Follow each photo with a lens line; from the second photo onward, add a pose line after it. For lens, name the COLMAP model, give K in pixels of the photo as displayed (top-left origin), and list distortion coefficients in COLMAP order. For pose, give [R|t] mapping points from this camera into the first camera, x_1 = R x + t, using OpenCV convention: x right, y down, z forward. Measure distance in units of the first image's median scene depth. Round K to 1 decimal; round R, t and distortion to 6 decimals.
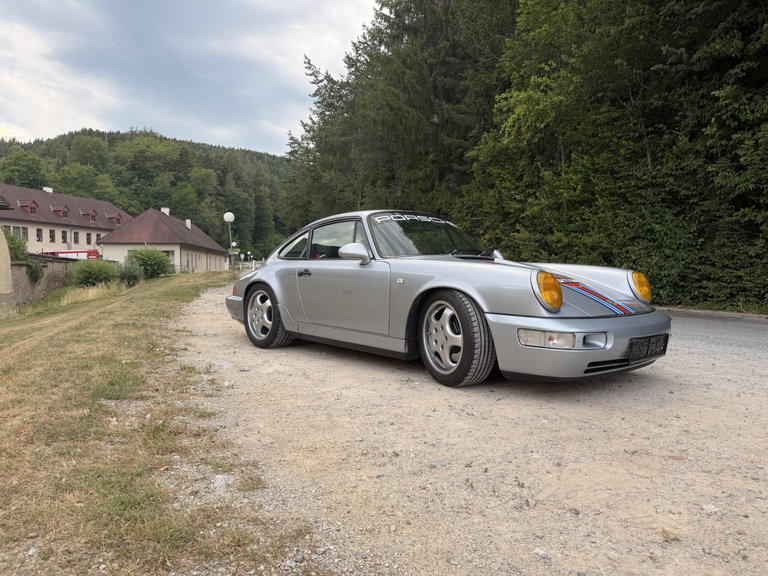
lens RADIAL K [[548.8, 0, 378.7], [0, 548.8, 285.9], [0, 0, 1]] dist [0.033137, -0.044694]
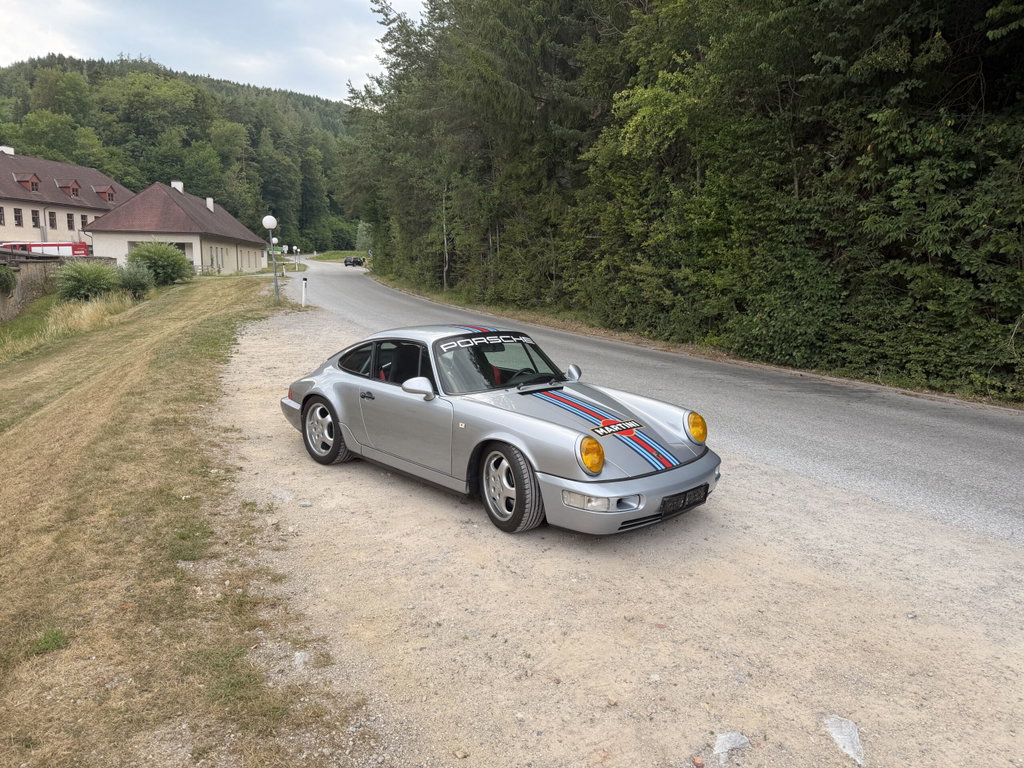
lens RADIAL K [[731.8, 0, 512.1], [0, 731.8, 385.8], [0, 0, 1]] dist [0.033137, -0.044694]
pose [[0.998526, 0.009959, 0.053360, 0.019160], [-0.016823, 0.991401, 0.129776, -0.082832], [-0.051608, -0.130482, 0.990107, -0.107343]]
